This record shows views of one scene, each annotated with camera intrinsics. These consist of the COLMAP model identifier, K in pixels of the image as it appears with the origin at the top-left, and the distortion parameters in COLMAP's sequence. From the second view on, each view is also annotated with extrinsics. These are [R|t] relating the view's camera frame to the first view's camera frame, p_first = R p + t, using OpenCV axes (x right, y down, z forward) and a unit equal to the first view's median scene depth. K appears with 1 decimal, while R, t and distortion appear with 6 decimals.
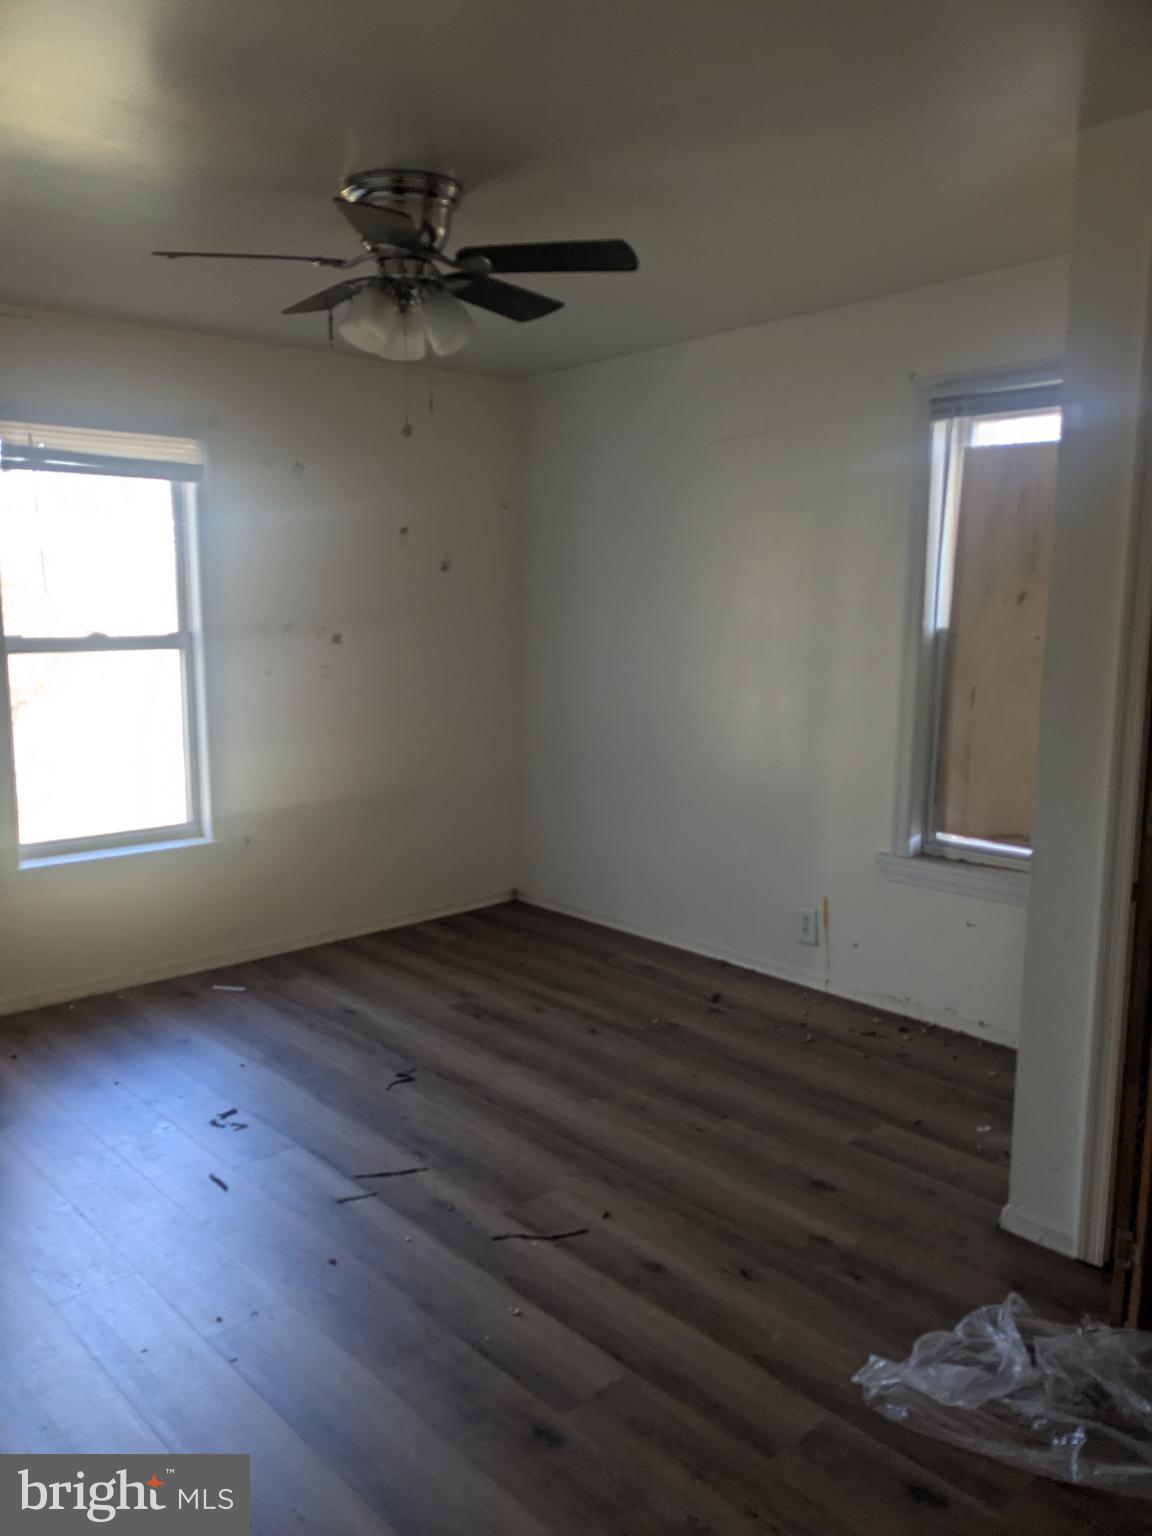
lens RADIAL K [[1207.0, 0, 564.1], [0, 1207.0, 778.3], [0, 0, 1]] dist [0.049337, -0.061059]
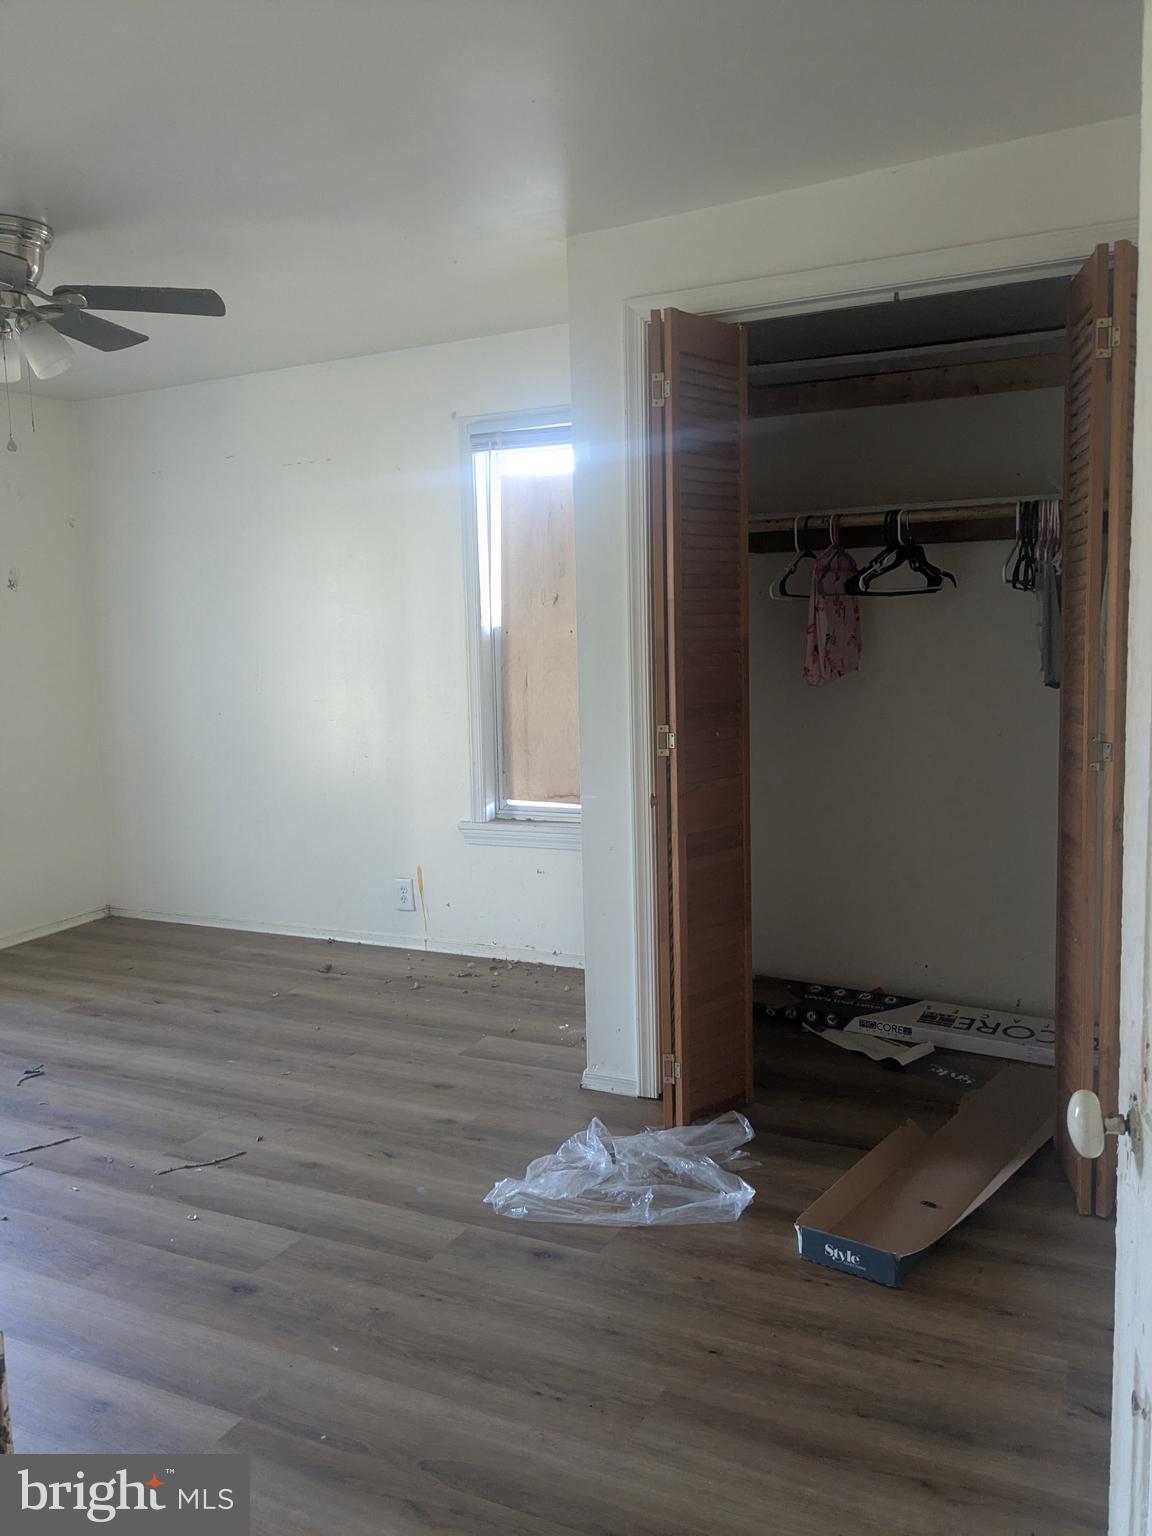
lens RADIAL K [[1207.0, 0, 591.9], [0, 1207.0, 772.8], [0, 0, 1]] dist [0.049337, -0.061059]
pose [[0.925615, -0.074583, 0.371045, -0.067574], [0.085125, 0.996297, -0.012091, 0.053782], [-0.368770, 0.042777, 0.928536, -0.166404]]
